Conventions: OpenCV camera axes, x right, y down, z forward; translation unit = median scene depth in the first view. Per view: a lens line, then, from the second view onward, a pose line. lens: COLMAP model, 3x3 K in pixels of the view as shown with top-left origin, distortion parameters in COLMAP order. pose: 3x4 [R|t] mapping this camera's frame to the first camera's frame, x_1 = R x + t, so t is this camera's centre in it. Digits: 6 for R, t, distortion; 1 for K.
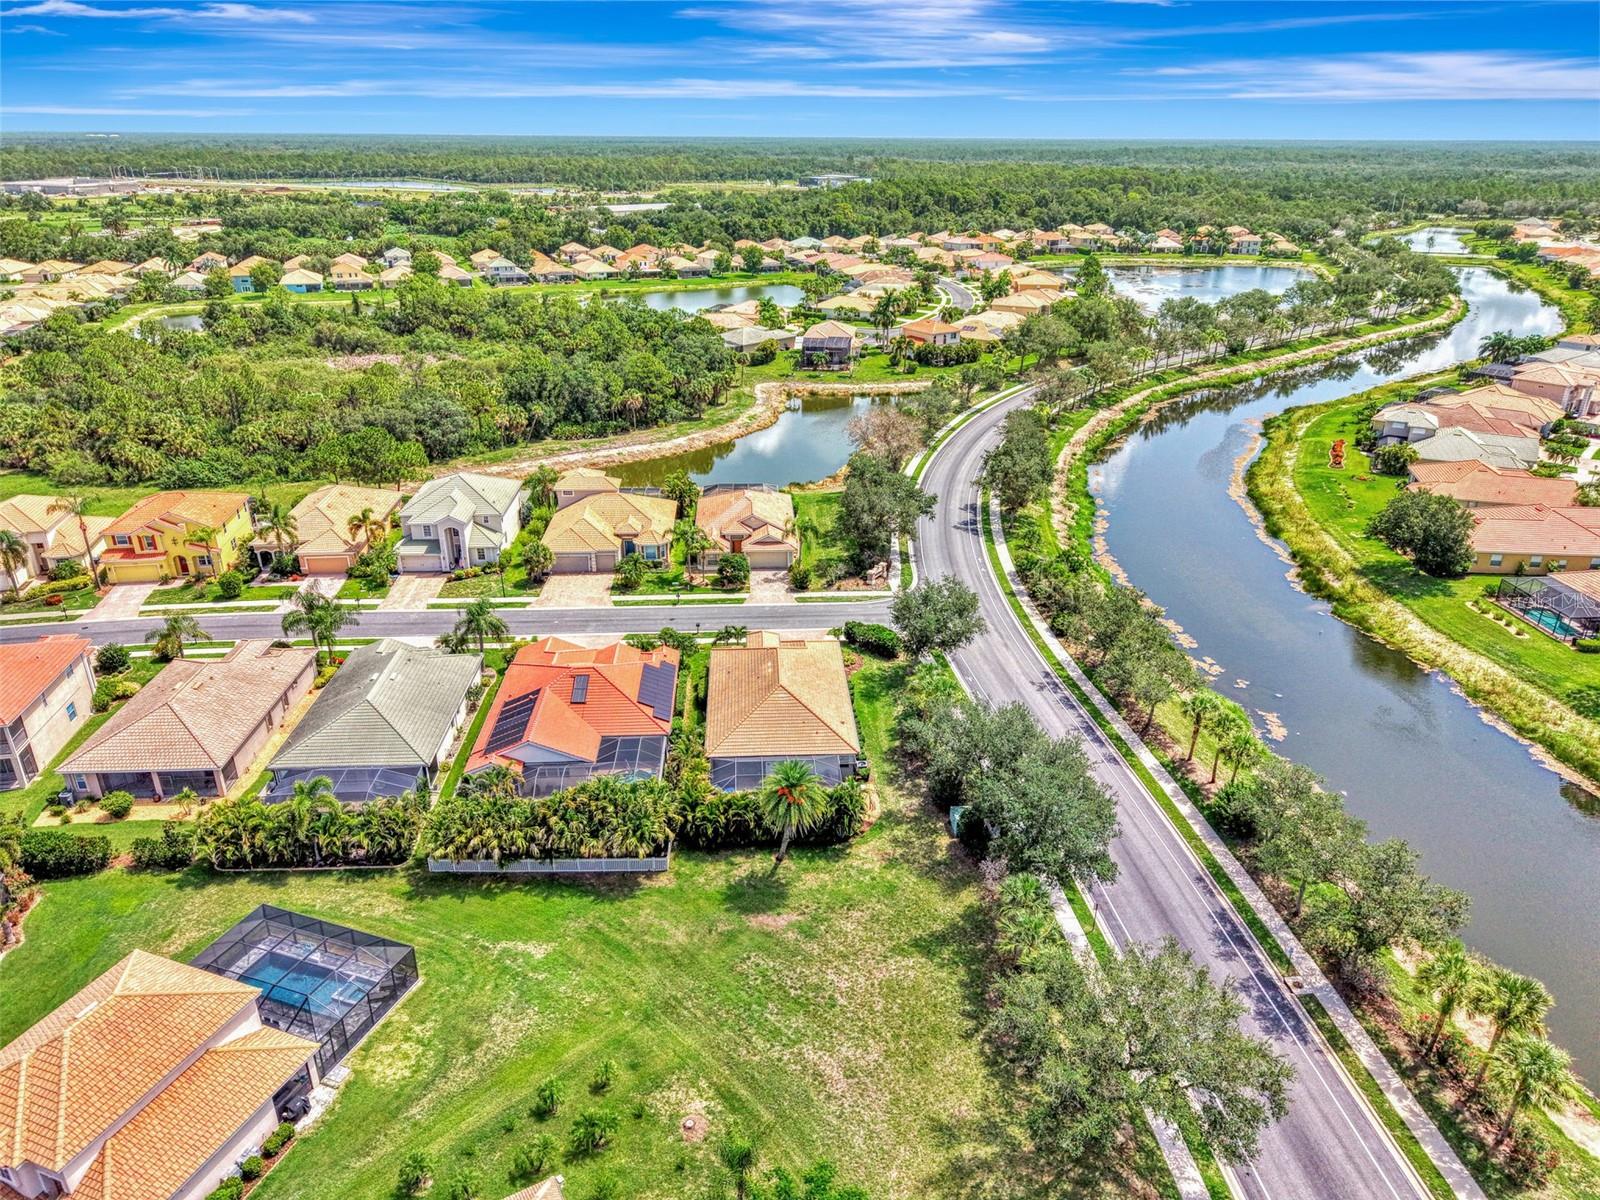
lens RADIAL K [[1063.0, 0, 800.0], [0, 1063.0, 600.0], [0, 0, 1]] dist [0.064509, -0.090089]
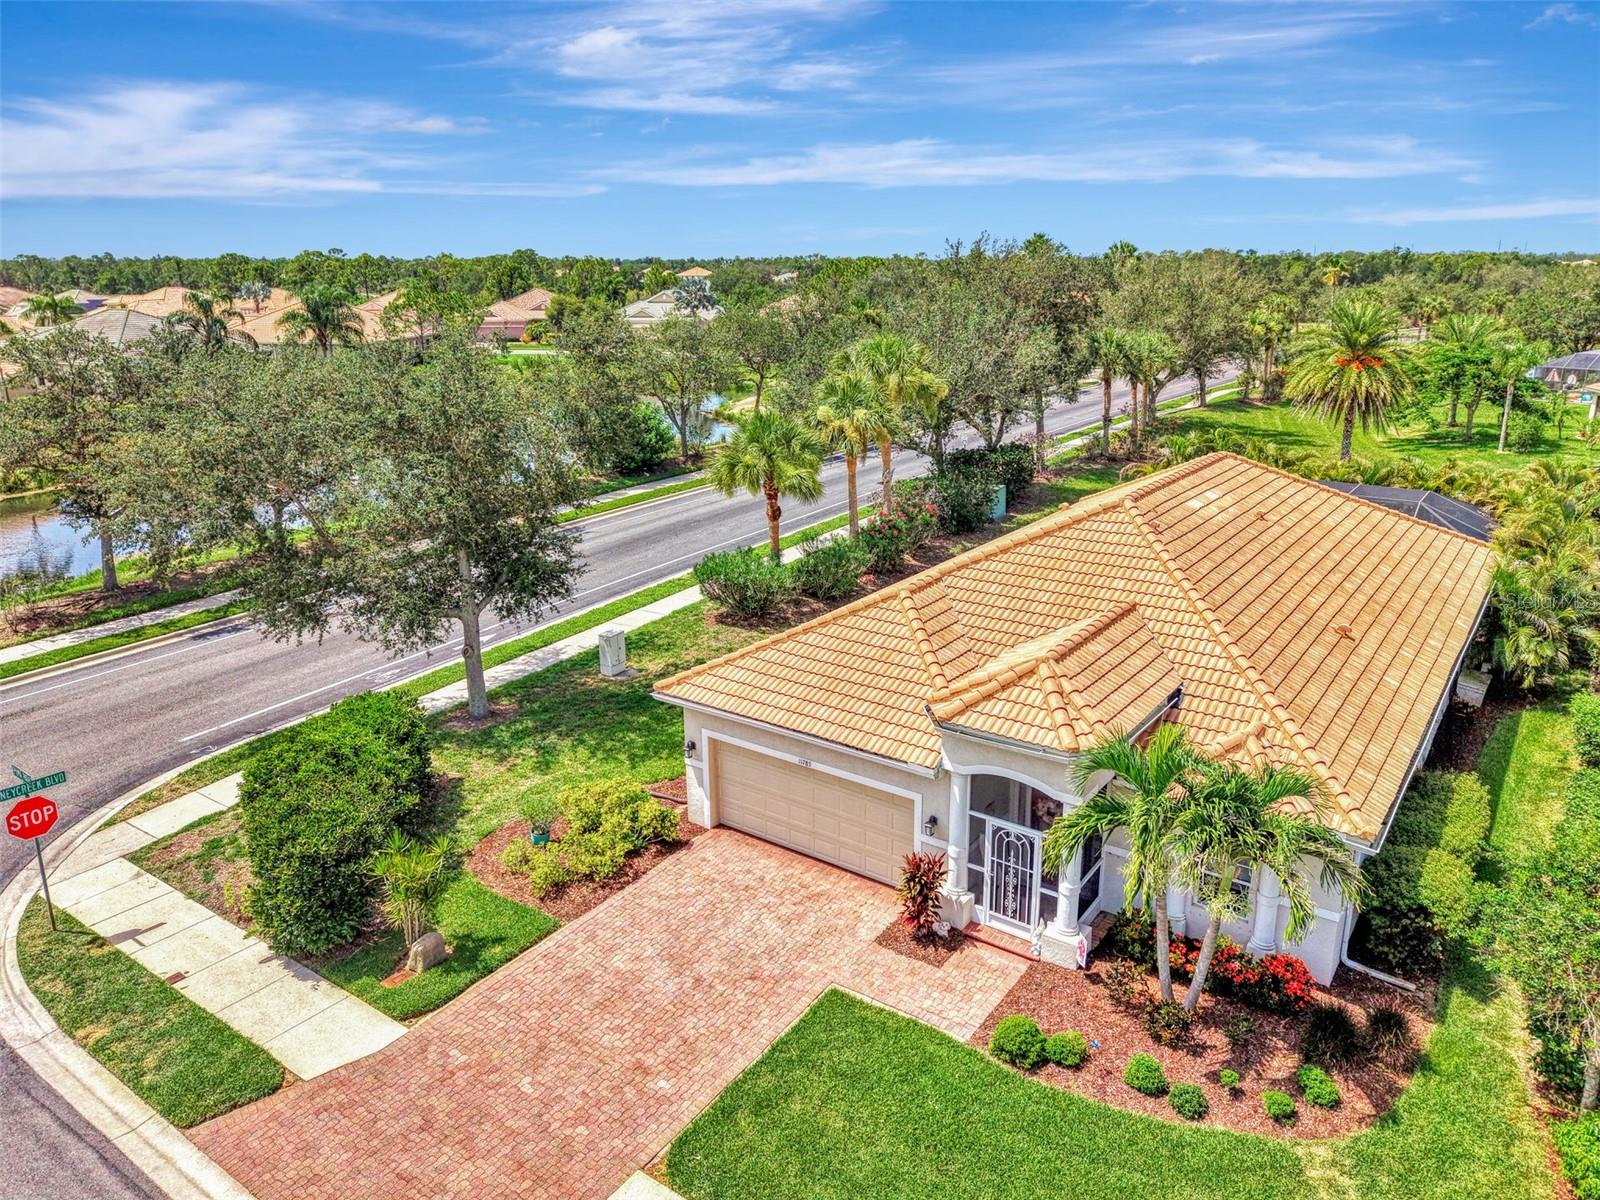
lens RADIAL K [[1097.3, 0, 839.3], [0, 1097.3, 598.4], [0, 0, 1]] dist [0.039010, -0.038243]
pose [[-0.790600, -0.183958, 0.584047, -0.098051], [0.241339, 0.782989, 0.573310, -0.076586], [-0.562767, 0.594212, -0.574635, 1.007220]]
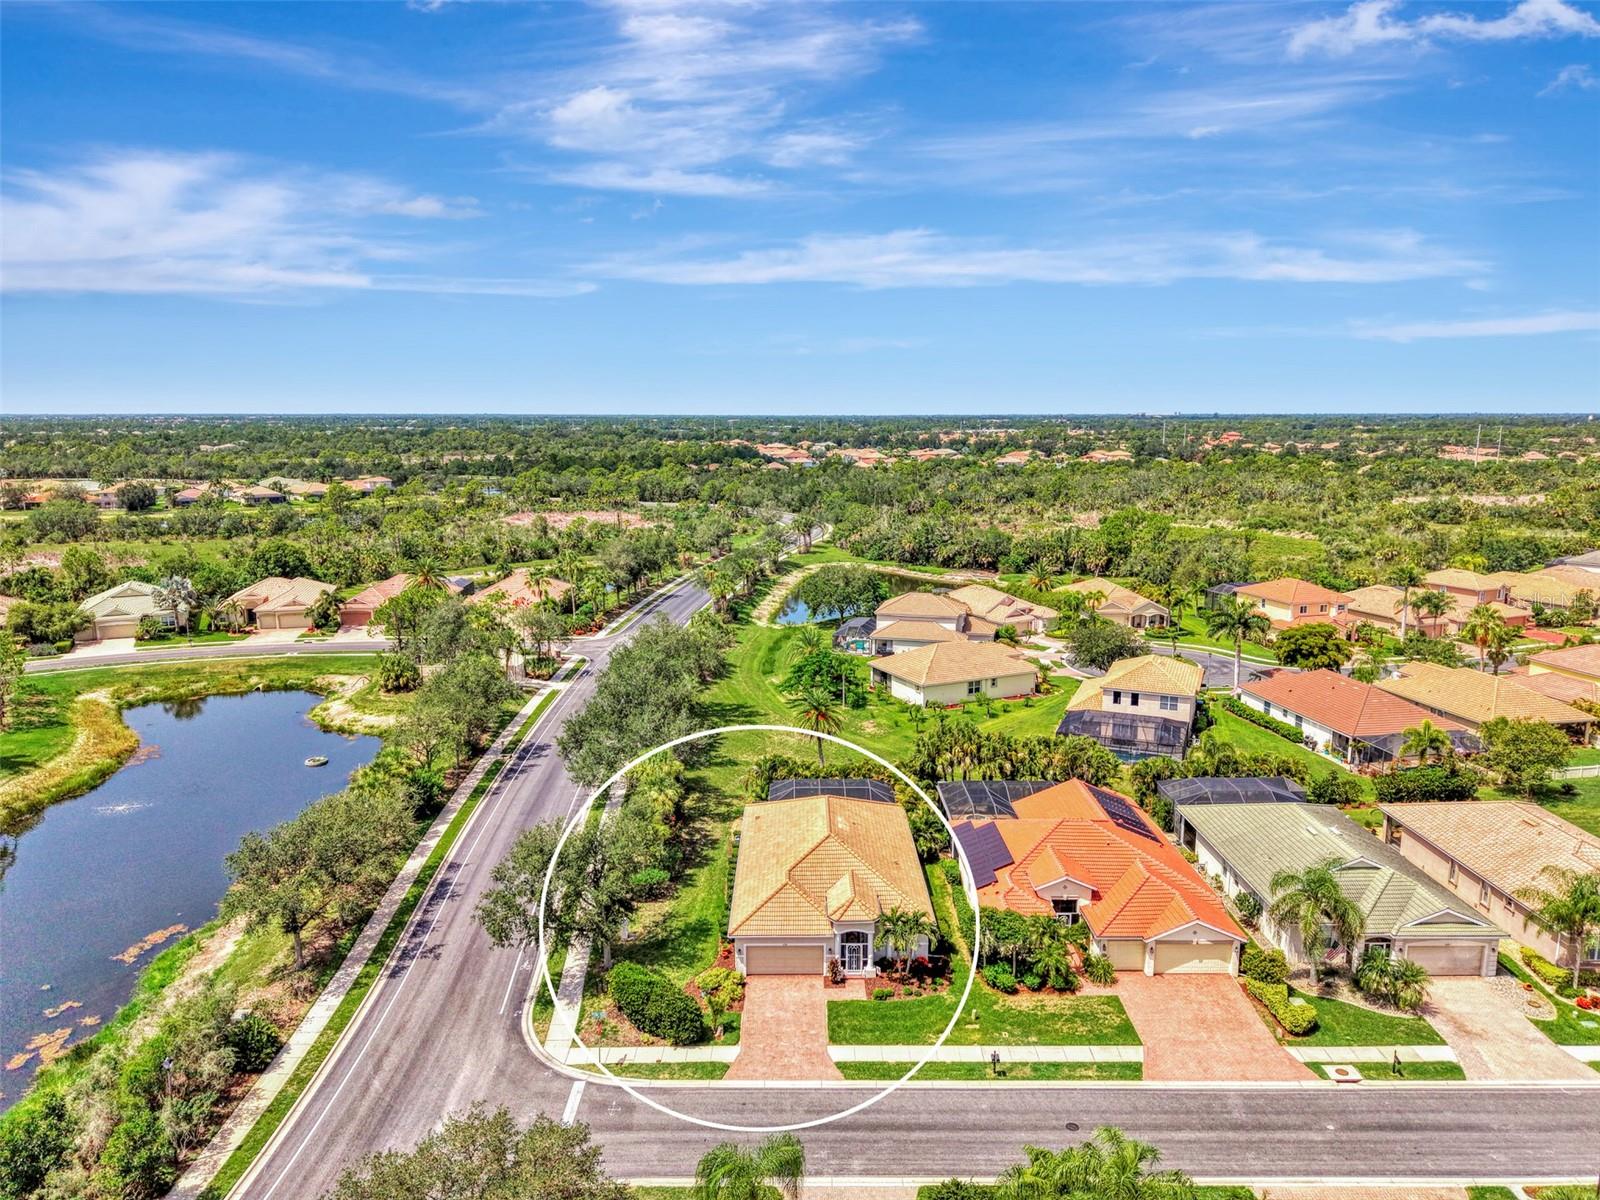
lens RADIAL K [[1076.7, 0, 797.5], [0, 1076.7, 594.4], [0, 0, 1]] dist [0.037027, -0.048962]
pose [[-0.998694, -0.015570, 0.048662, -0.027357], [0.013670, 0.836282, 0.548129, -0.426711], [-0.049229, 0.548078, -0.834977, 1.302215]]
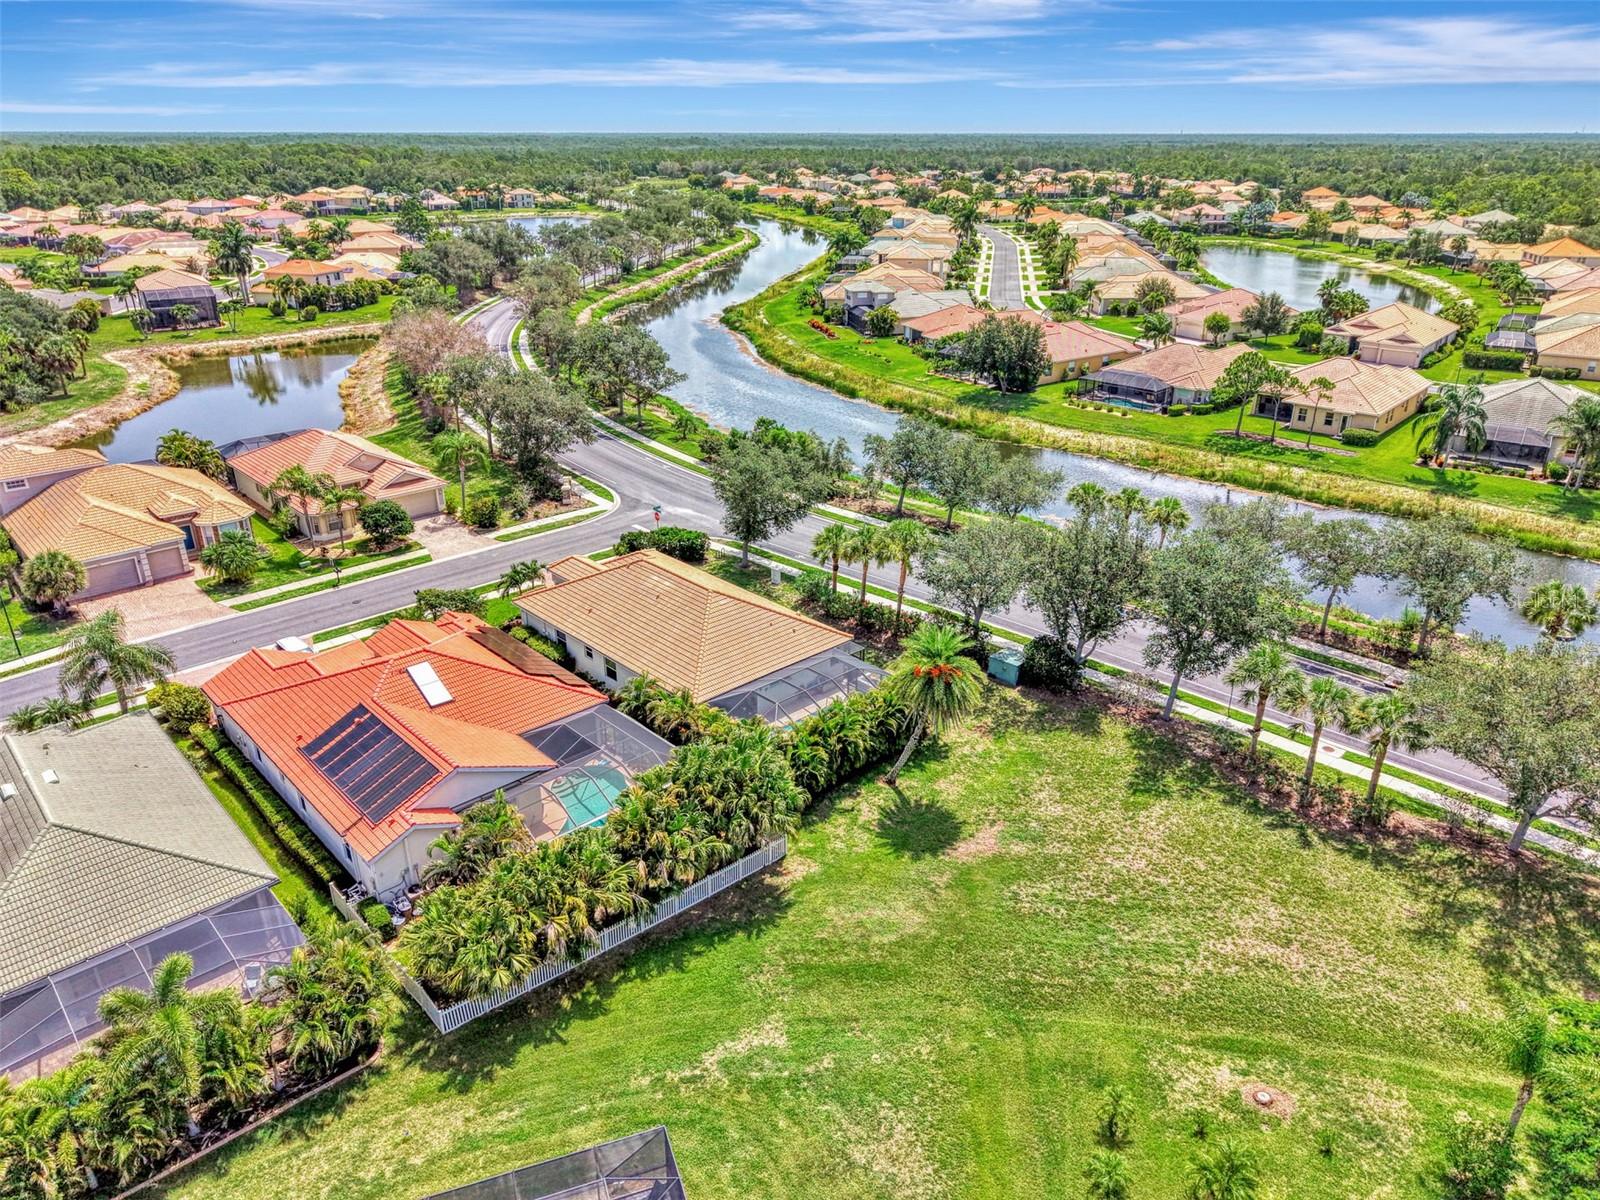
lens RADIAL K [[1097.2, 0, 800.4], [0, 1097.2, 565.1], [0, 0, 1]] dist [0.036810, -0.043350]
pose [[0.765438, -0.241141, 0.596621, -0.324832], [0.260377, 0.963908, 0.055538, 0.031142], [-0.588480, 0.112836, 0.800599, 0.294491]]
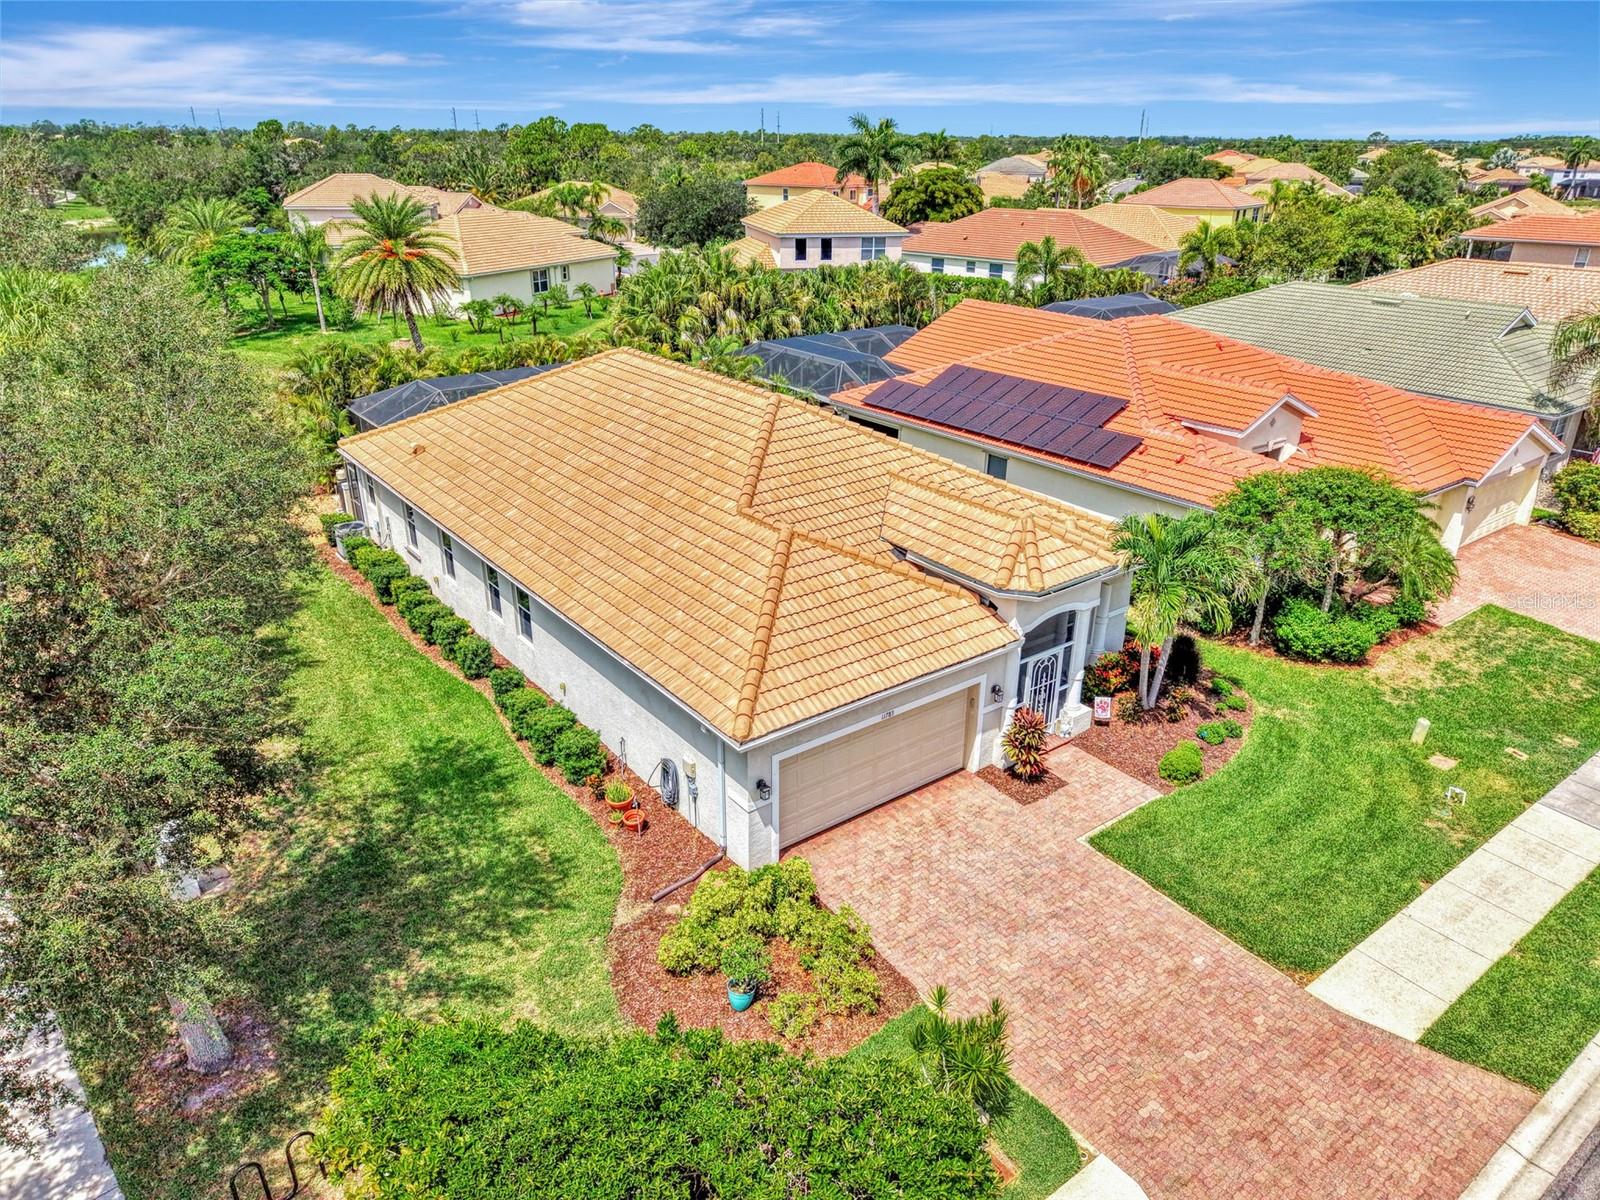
lens RADIAL K [[1076.7, 0, 797.5], [0, 1076.7, 594.4], [0, 0, 1]] dist [0.037027, -0.048962]
pose [[-0.828785, 0.204740, -0.520765, 0.098559], [-0.235771, 0.716243, 0.656816, -0.075512], [0.507471, 0.667141, -0.545340, 0.995984]]
